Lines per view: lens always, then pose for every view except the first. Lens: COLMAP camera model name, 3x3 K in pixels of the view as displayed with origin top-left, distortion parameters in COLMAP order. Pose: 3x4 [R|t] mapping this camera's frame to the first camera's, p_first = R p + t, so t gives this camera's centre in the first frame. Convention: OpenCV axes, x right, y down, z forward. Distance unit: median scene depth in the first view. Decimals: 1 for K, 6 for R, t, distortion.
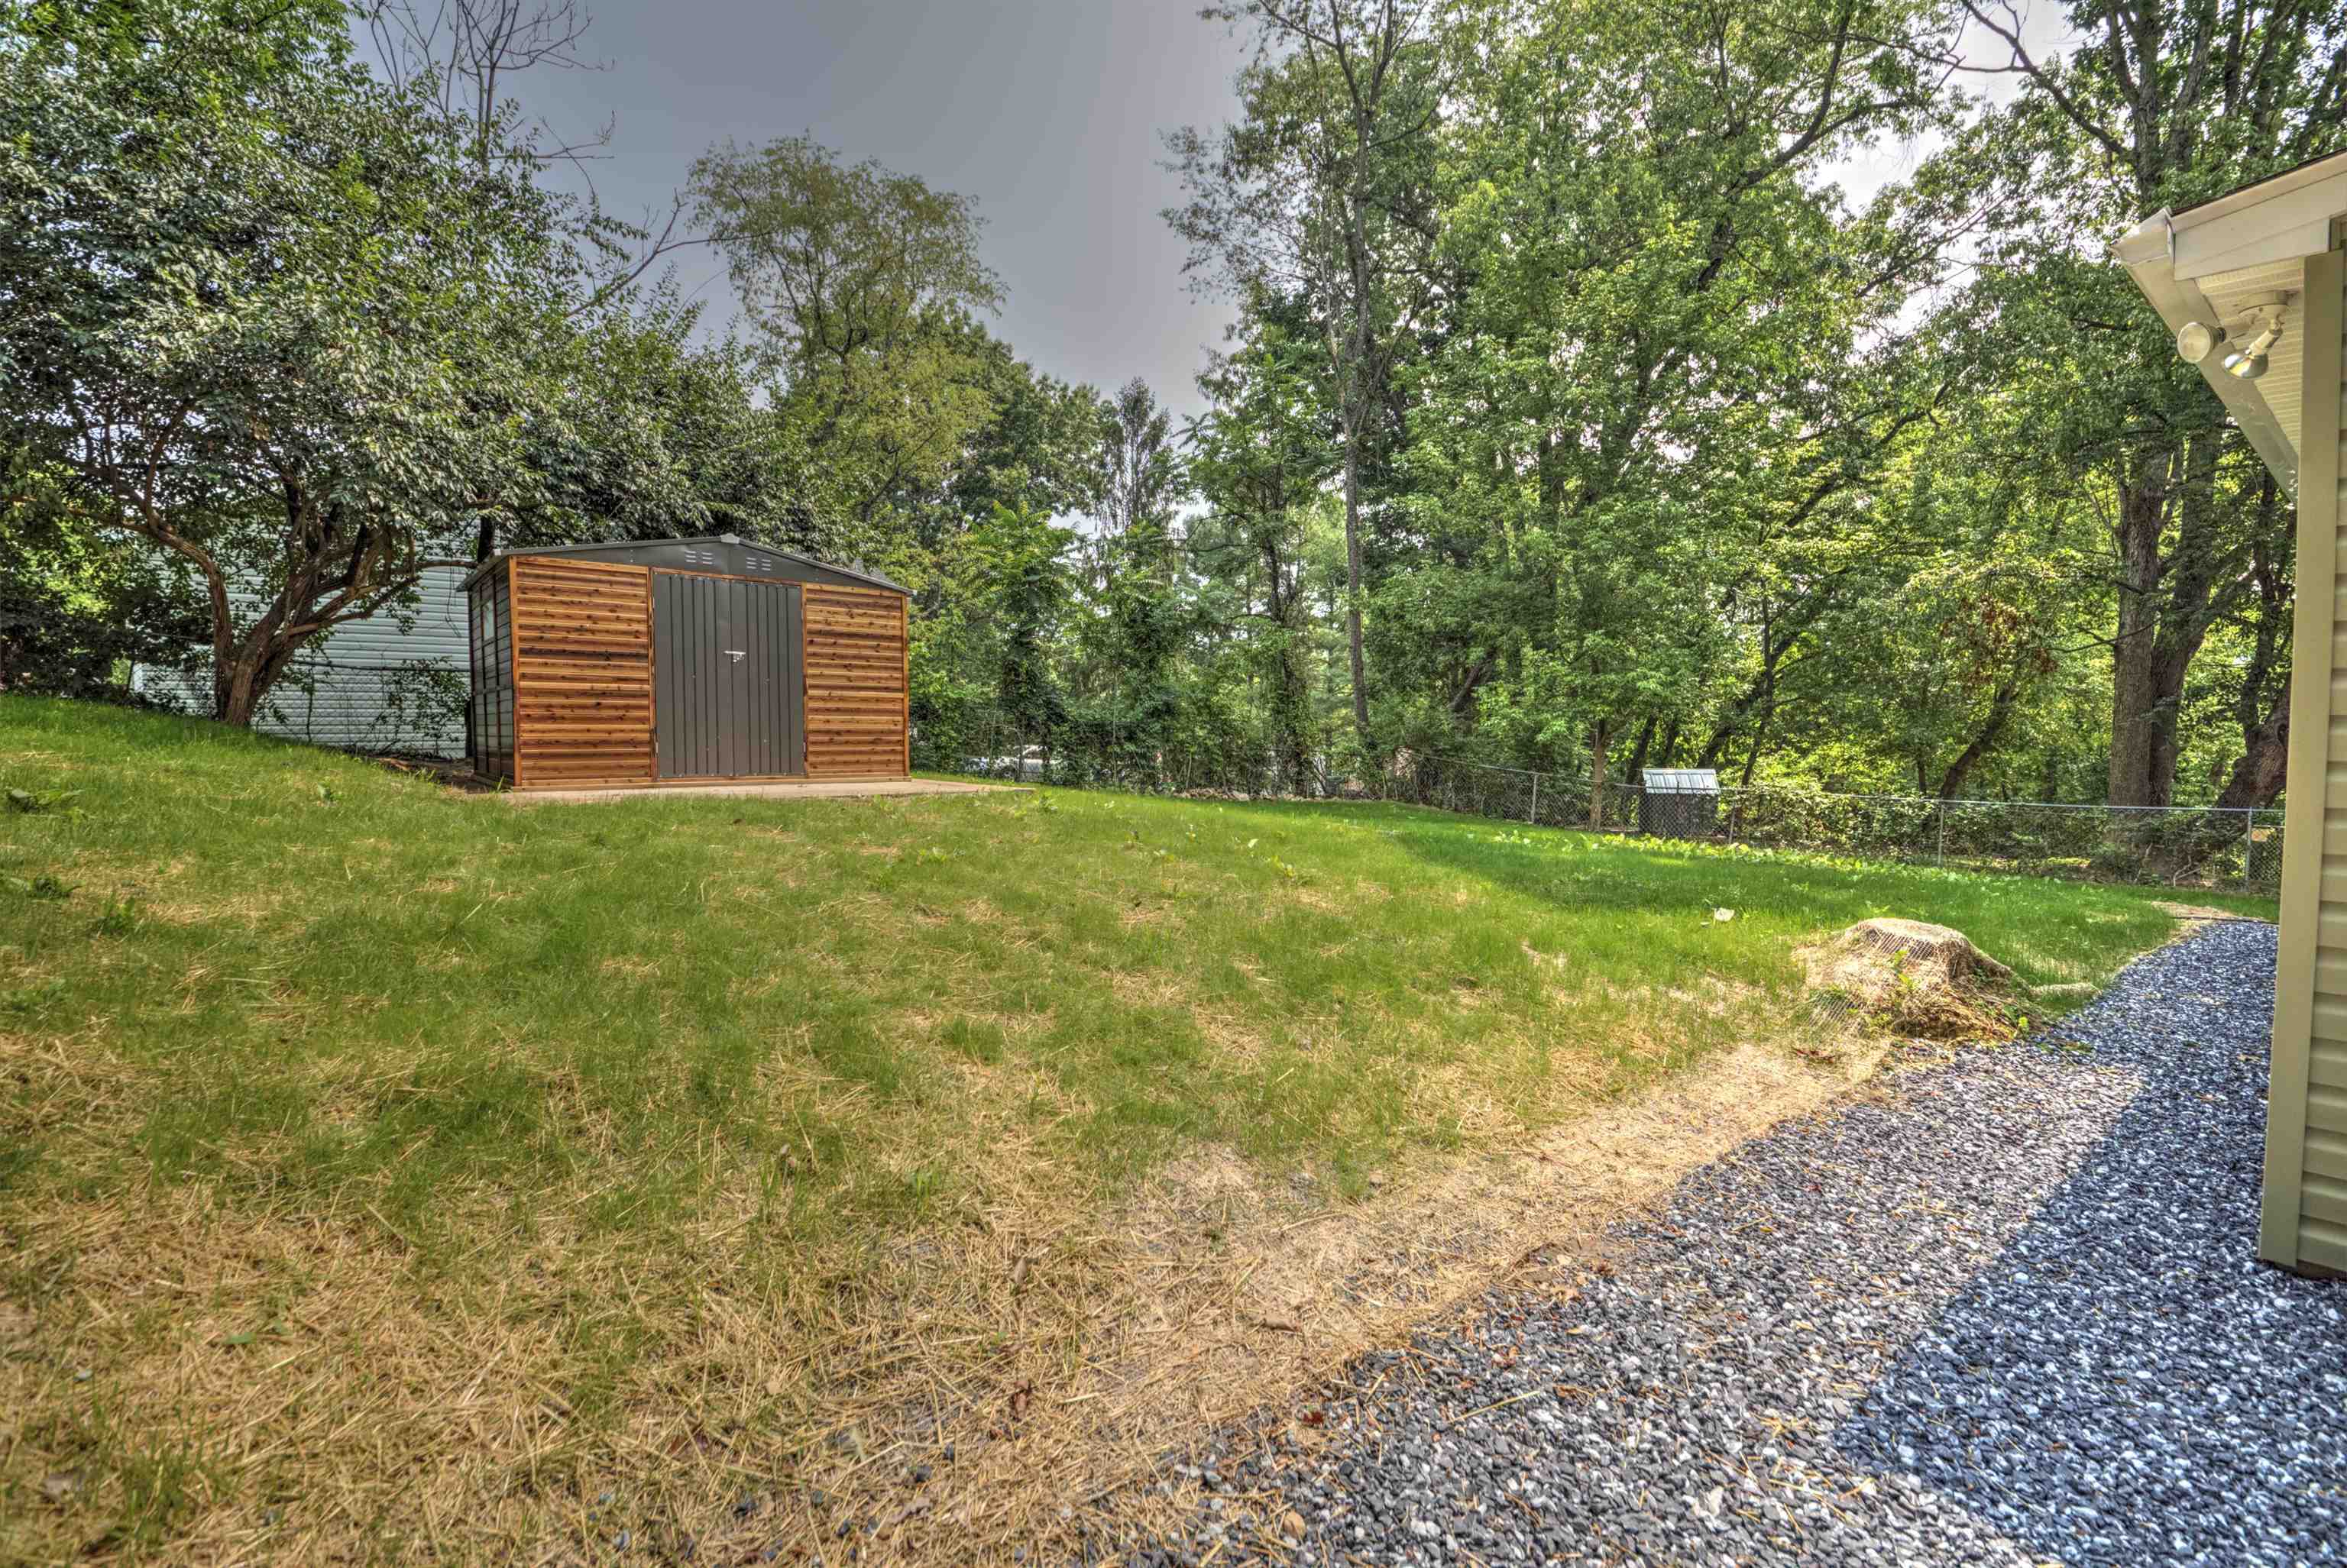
lens RADIAL K [[1064.6, 0, 1185.2], [0, 1064.6, 784.6], [0, 0, 1]] dist [0.027244, -0.026464]
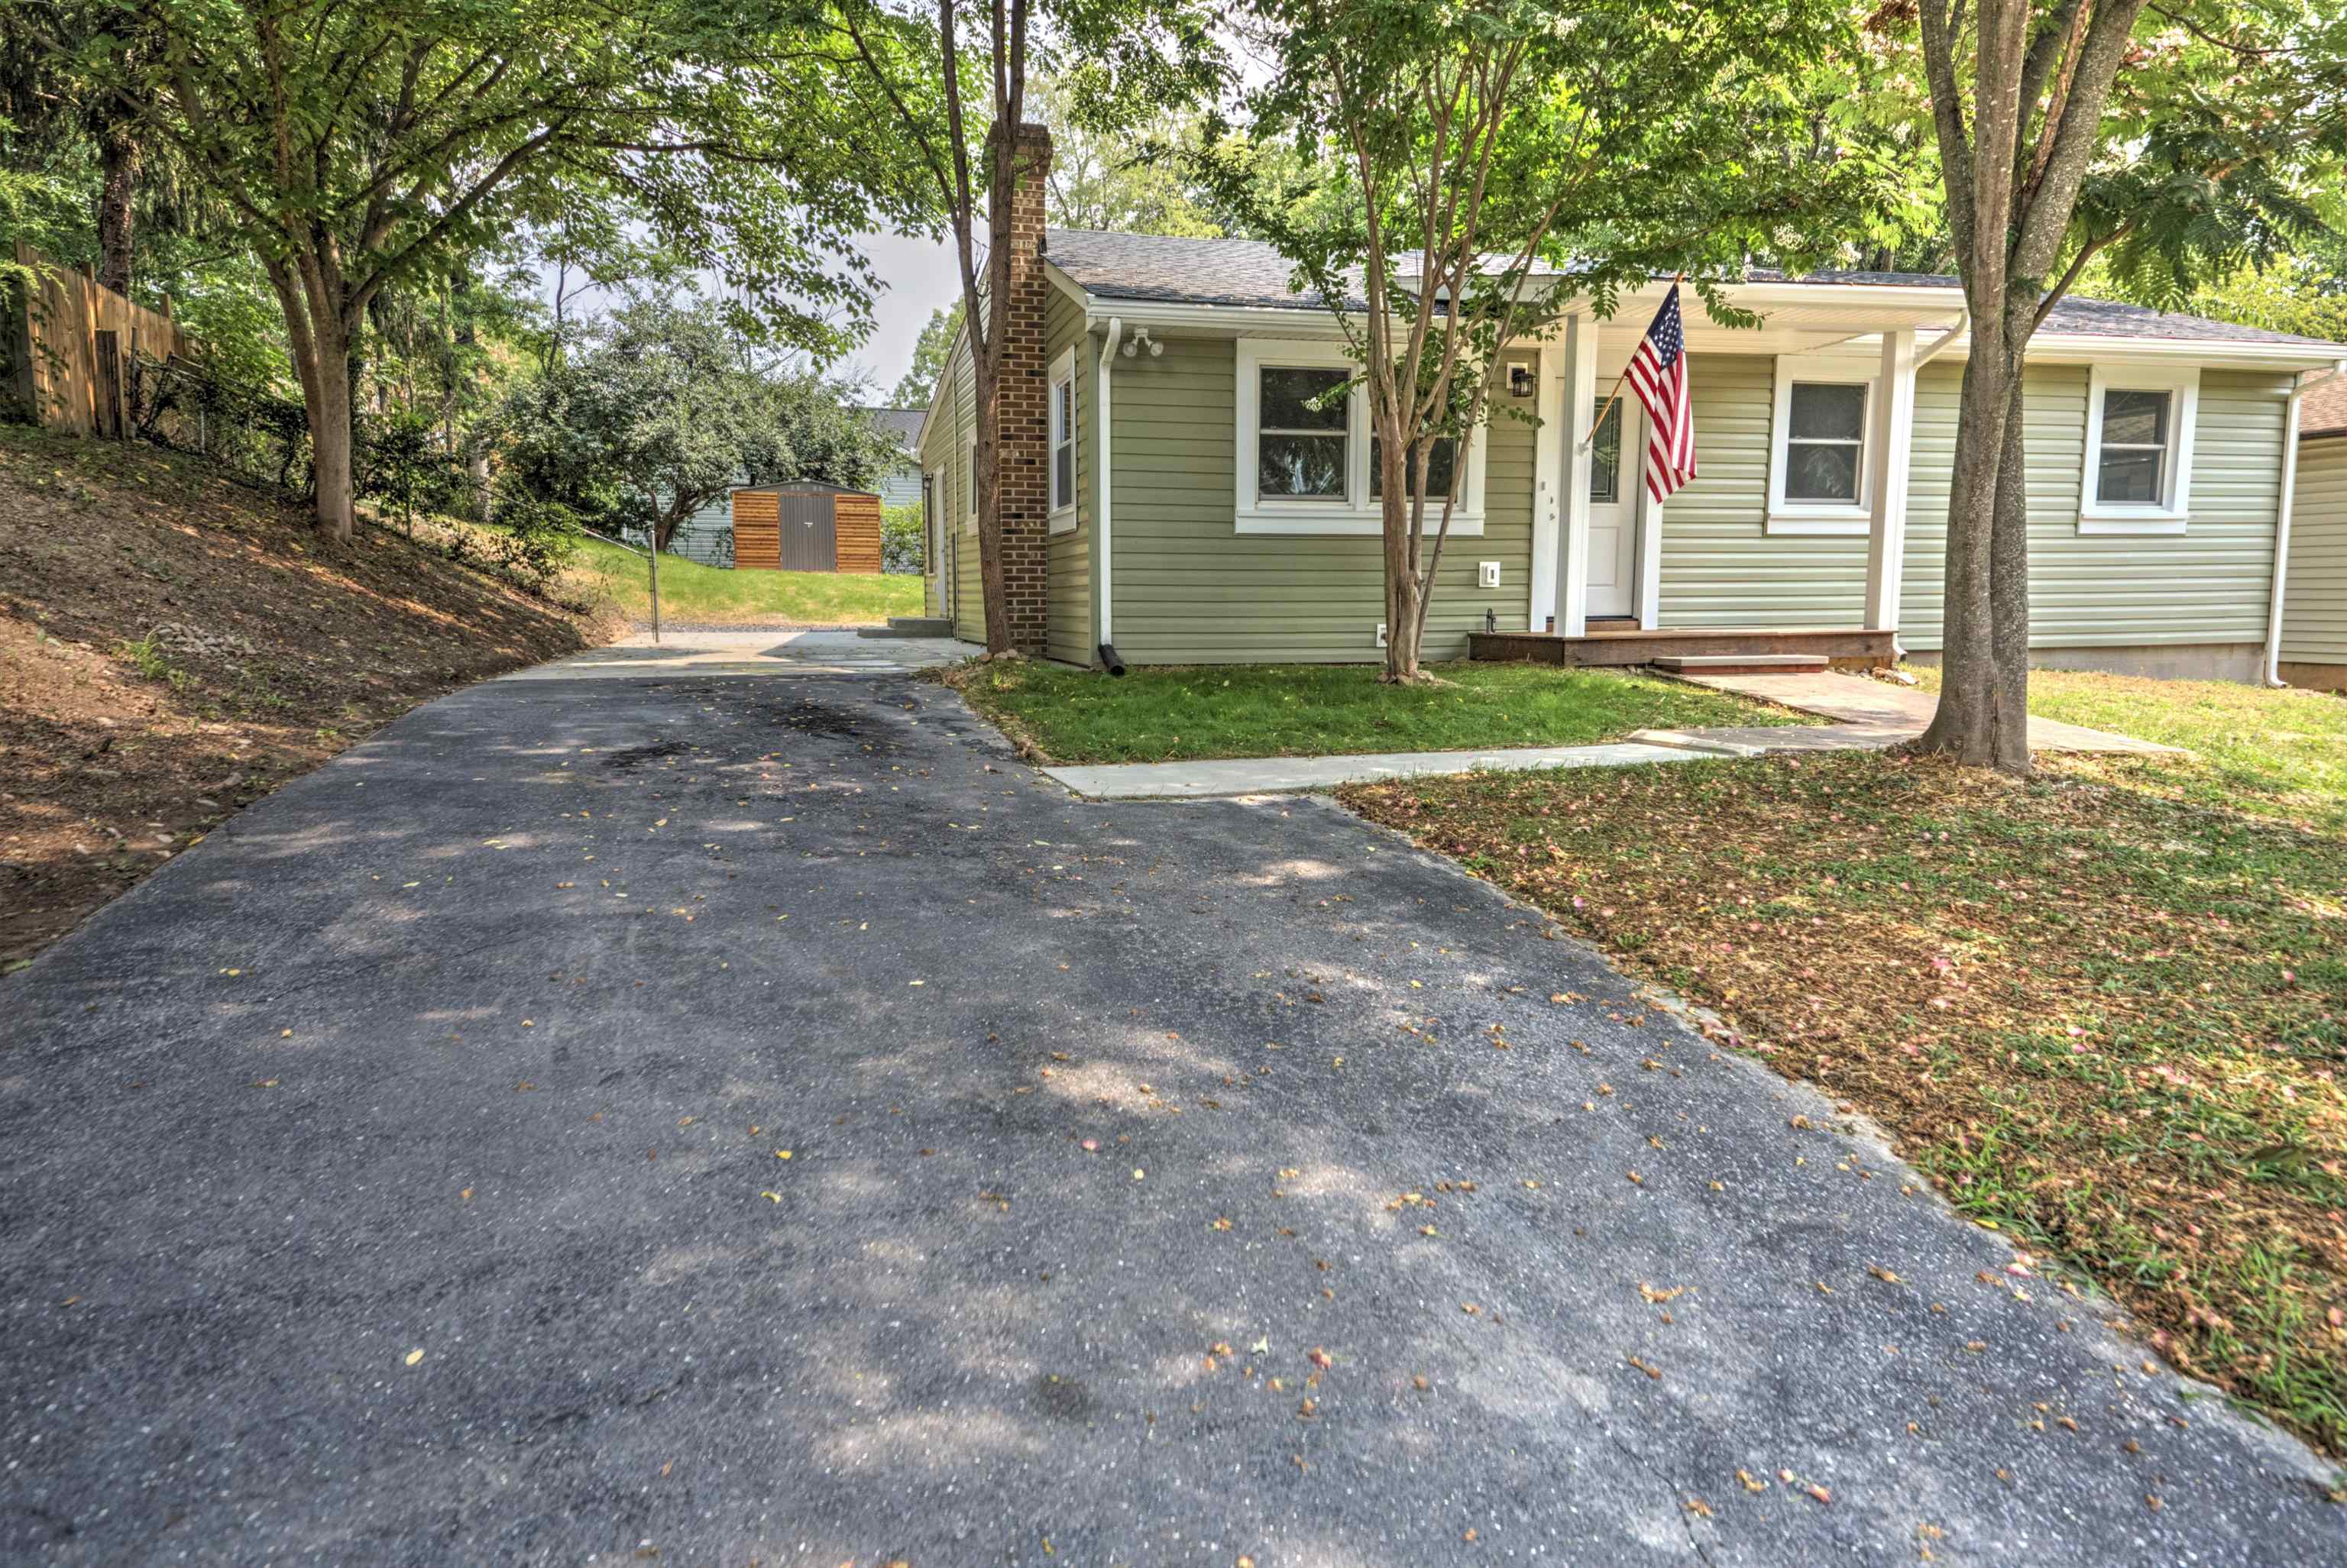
lens RADIAL K [[1512.2, 0, 1173.5], [0, 1512.2, 784.0], [0, 0, 1]] dist [0.087971, -0.058980]
pose [[0.912782, 0.050787, -0.405277, 1.694129], [-0.022351, 0.996964, 0.074593, 0.188023], [0.407835, -0.059029, 0.911146, -1.813695]]
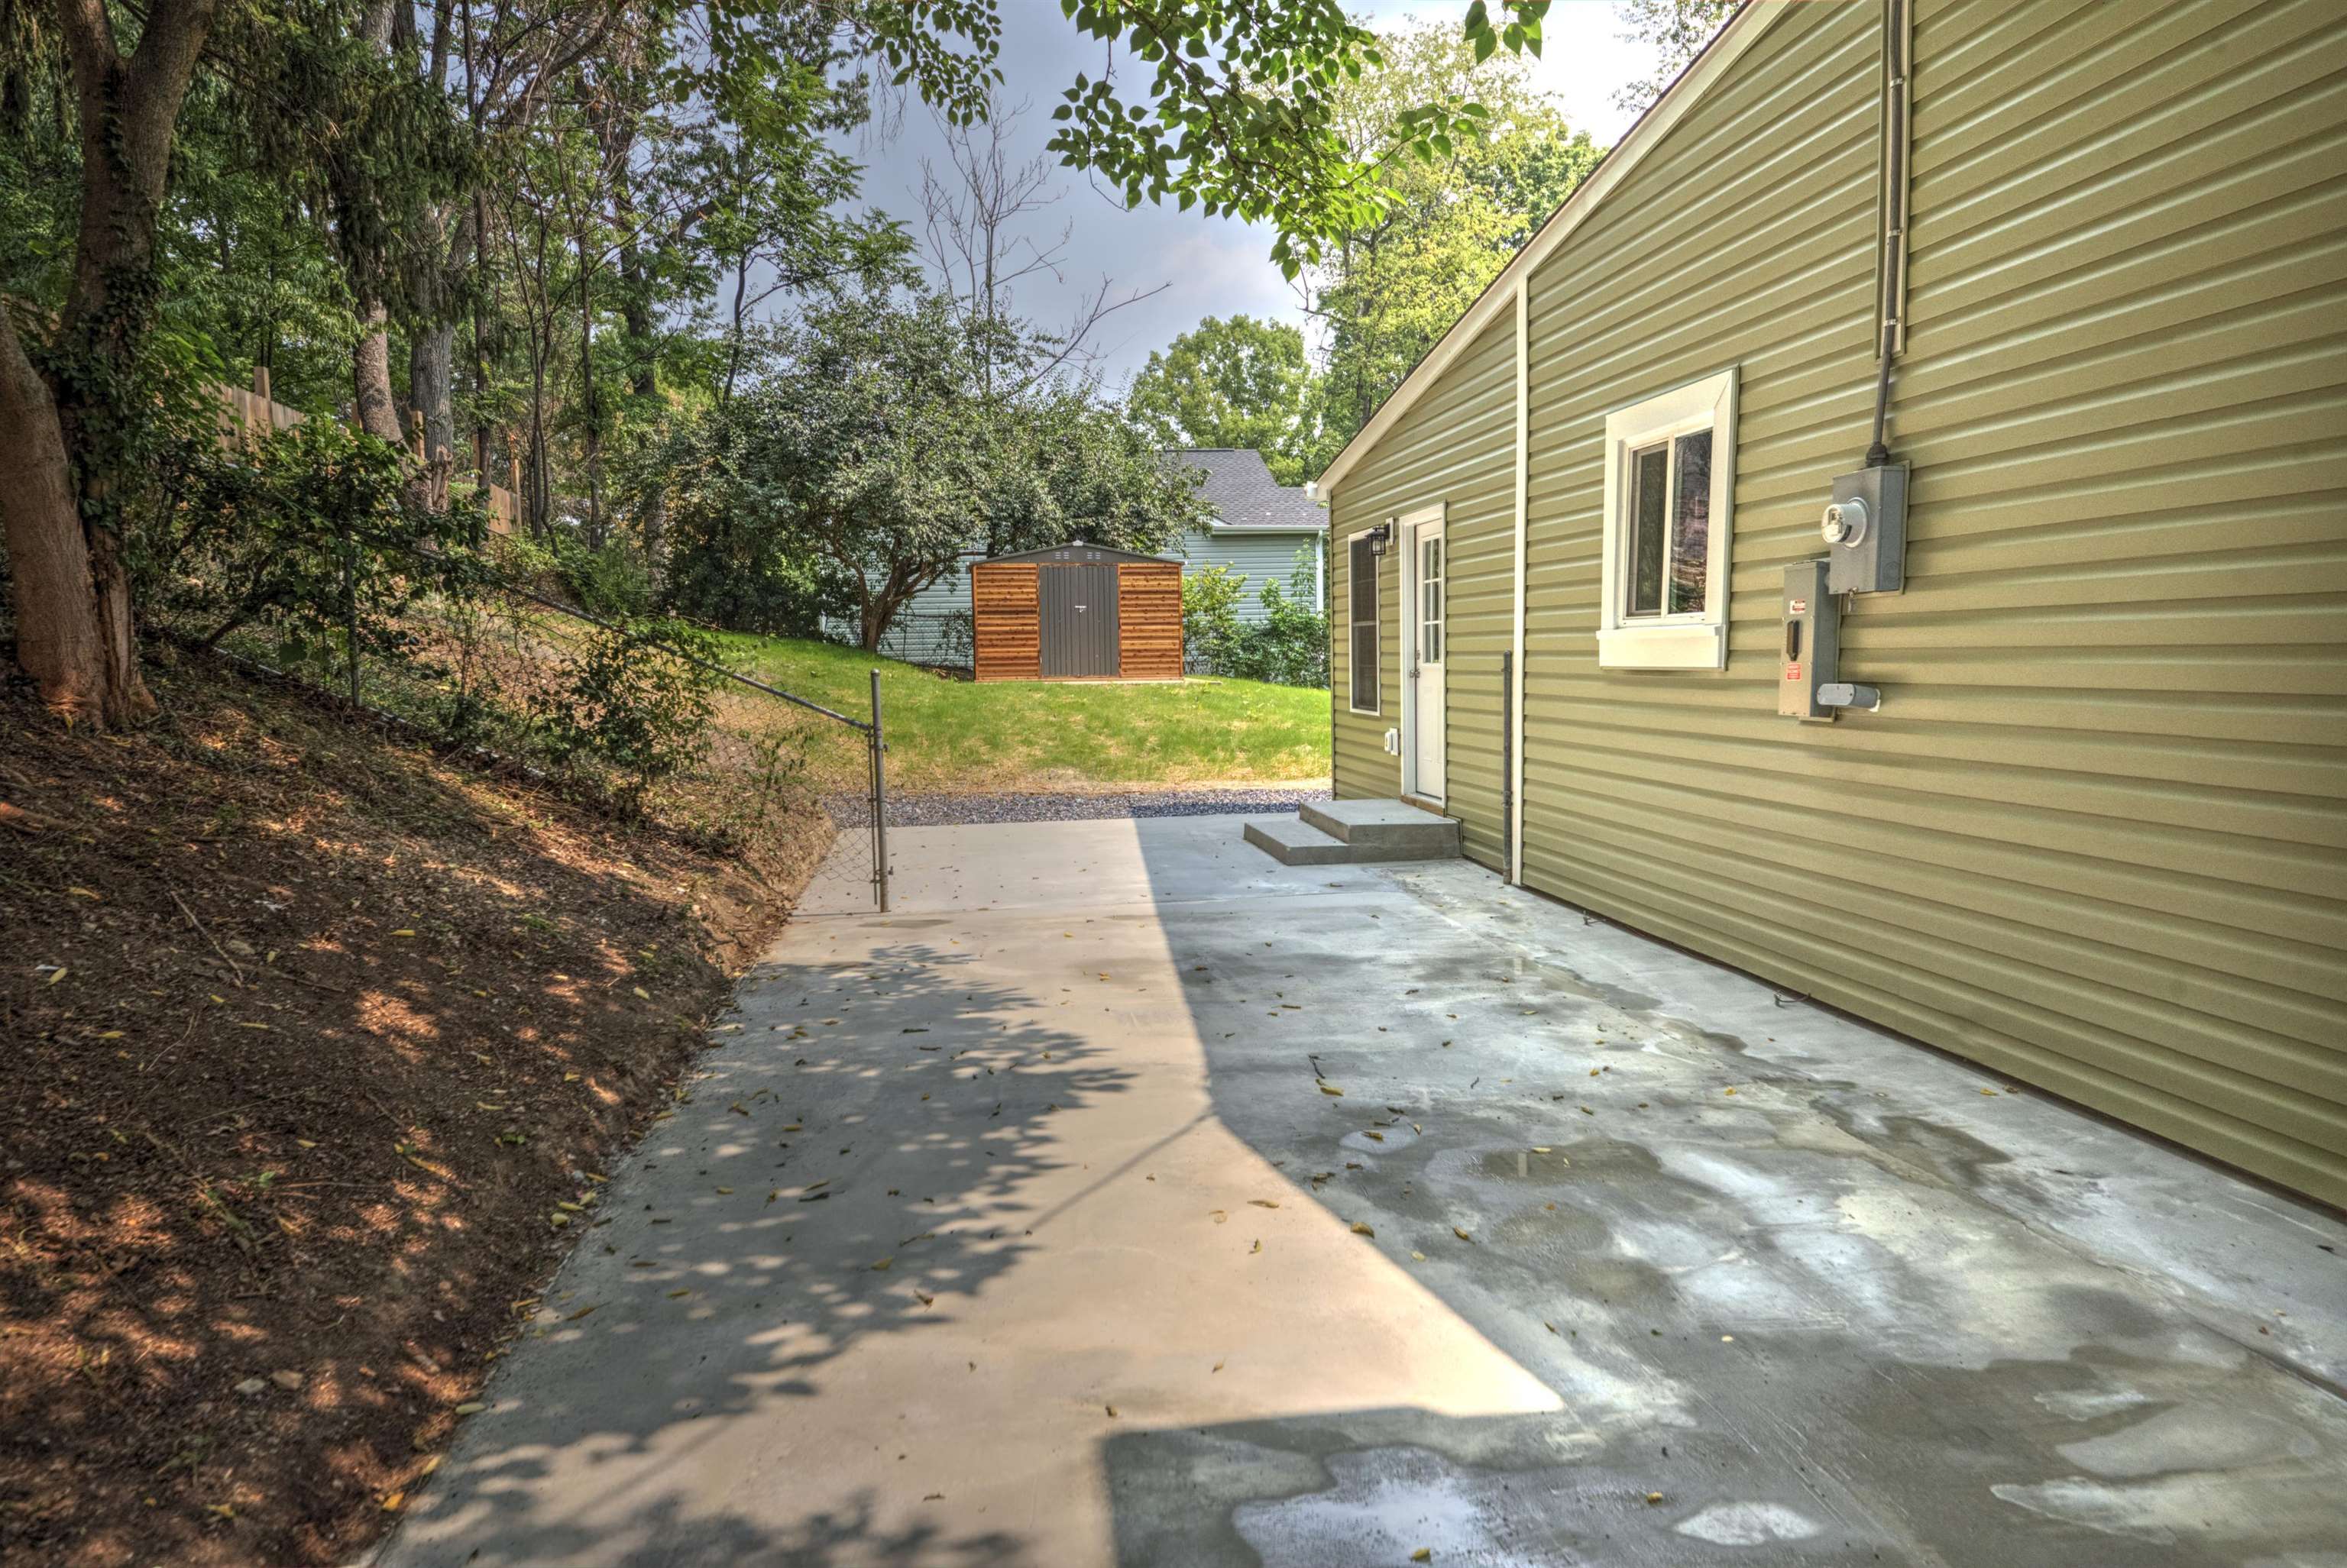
lens RADIAL K [[1512.2, 0, 1173.5], [0, 1512.2, 784.0], [0, 0, 1]] dist [0.087971, -0.058980]
pose [[0.858609, 0.030226, -0.511738, 0.885131], [-0.009259, 0.999012, 0.043472, 0.053419], [0.512547, -0.032588, 0.858041, -0.961540]]
